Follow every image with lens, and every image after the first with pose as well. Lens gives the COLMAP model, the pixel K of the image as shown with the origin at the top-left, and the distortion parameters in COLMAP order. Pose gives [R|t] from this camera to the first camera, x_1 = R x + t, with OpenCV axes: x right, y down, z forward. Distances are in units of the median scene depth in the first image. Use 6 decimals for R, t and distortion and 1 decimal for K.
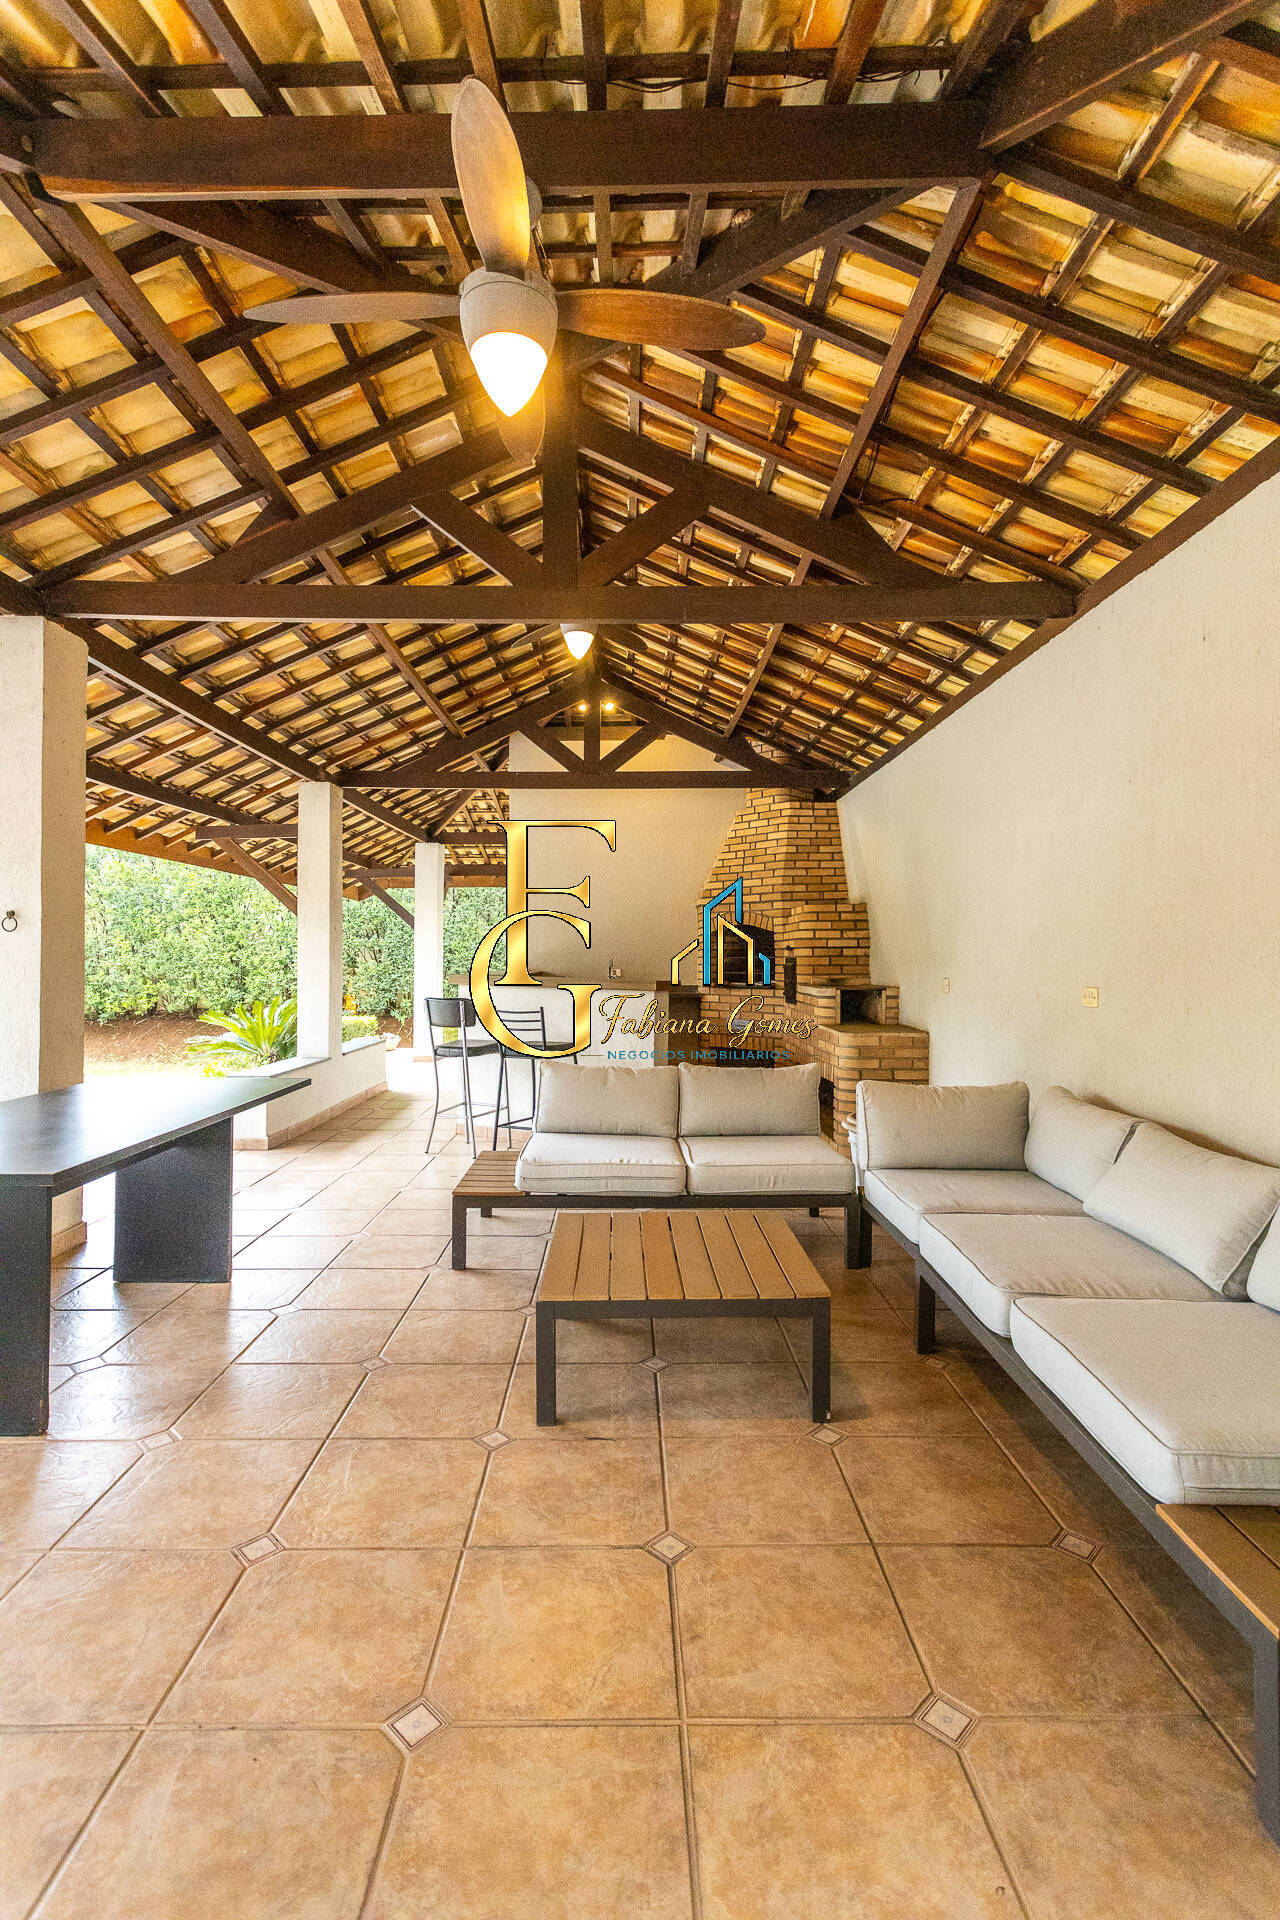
lens RADIAL K [[907.4, 0, 629.4], [0, 907.4, 959.4], [0, 0, 1]] dist [0.003754, 0.000426]
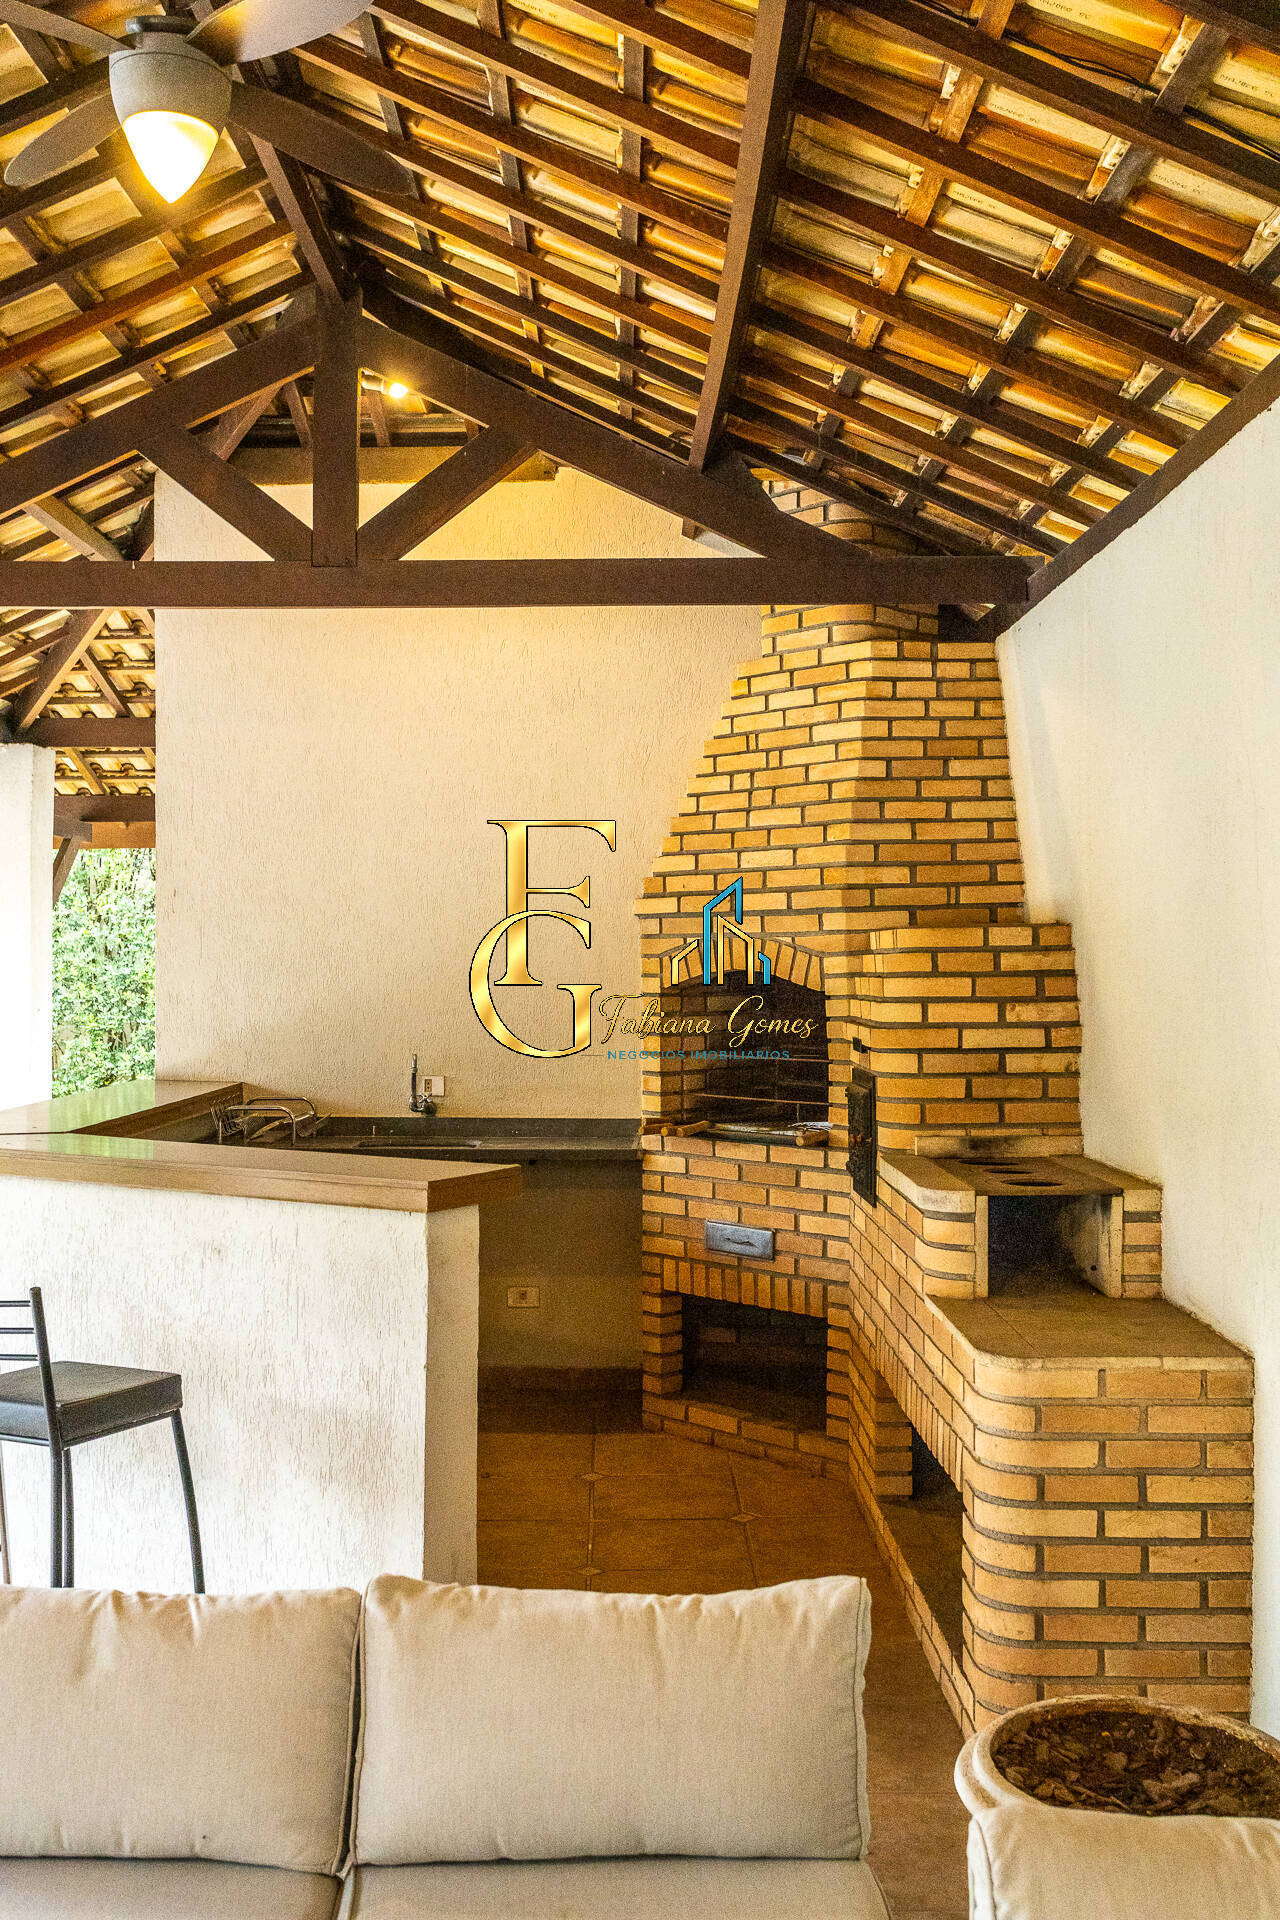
lens RADIAL K [[1833.8, 0, 632.6], [0, 1833.8, 963.2], [0, 0, 1]] dist [0.019733, -0.005600]
pose [[0.999994, -0.002613, 0.002241, 0.079942], [0.002612, 0.999997, 0.000304, -0.043376], [-0.002242, -0.000298, 0.999997, 0.256219]]
